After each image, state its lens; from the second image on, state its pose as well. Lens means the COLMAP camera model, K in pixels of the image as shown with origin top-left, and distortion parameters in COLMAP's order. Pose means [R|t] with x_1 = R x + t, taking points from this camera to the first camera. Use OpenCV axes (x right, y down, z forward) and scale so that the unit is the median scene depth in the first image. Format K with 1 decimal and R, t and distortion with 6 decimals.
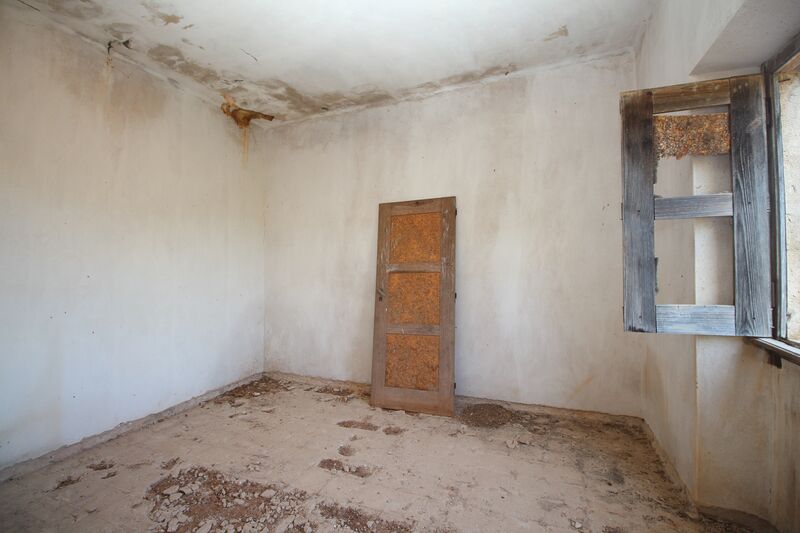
lens RADIAL K [[370.0, 0, 399.8], [0, 370.0, 257.7], [0, 0, 1]] dist [-0.003052, -0.010820]
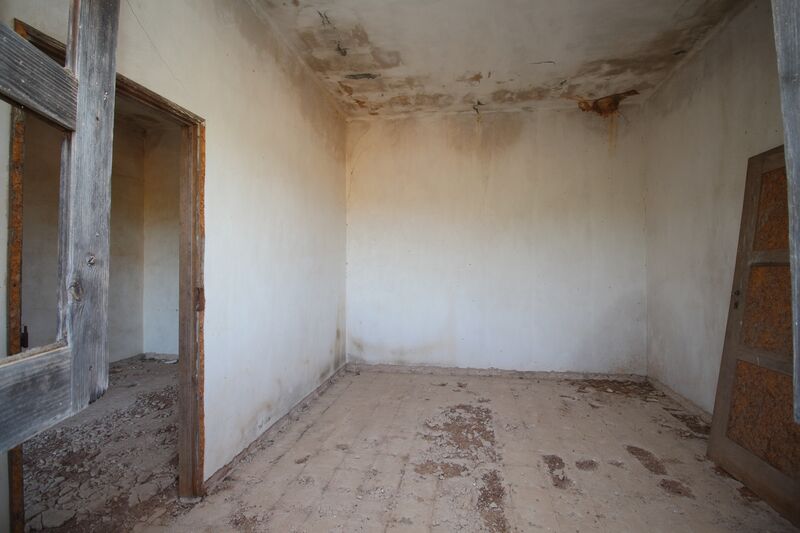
lens RADIAL K [[370.0, 0, 401.0], [0, 370.0, 257.8], [0, 0, 1]] dist [-0.003052, -0.010820]
pose [[0.203945, -0.008004, -0.978950, 0.500363], [0.020547, 0.999781, -0.003894, 0.018720], [0.978767, -0.019321, 0.204065, 0.315502]]
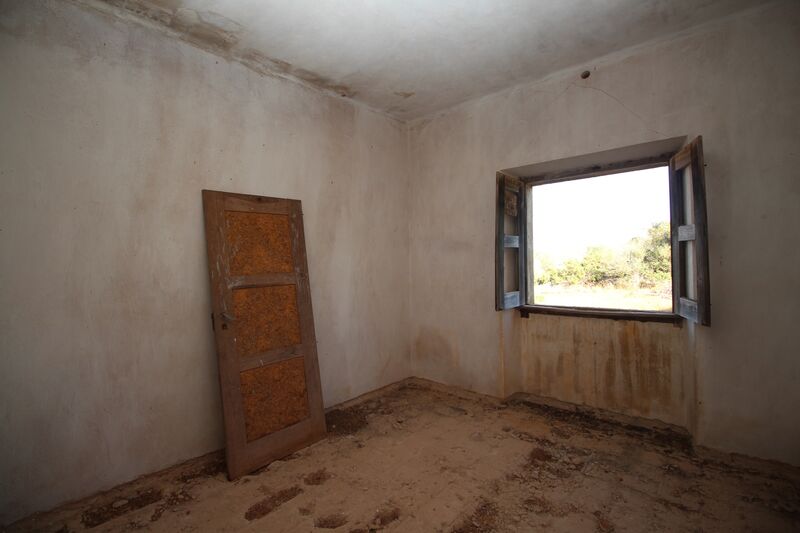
lens RADIAL K [[370.0, 0, 399.6], [0, 370.0, 258.2], [0, 0, 1]] dist [-0.003052, -0.010820]
pose [[0.333290, 0.015236, 0.942701, -0.659712], [-0.003711, 0.999883, -0.014848, -0.011123], [-0.942817, 0.001451, 0.333307, 0.487526]]
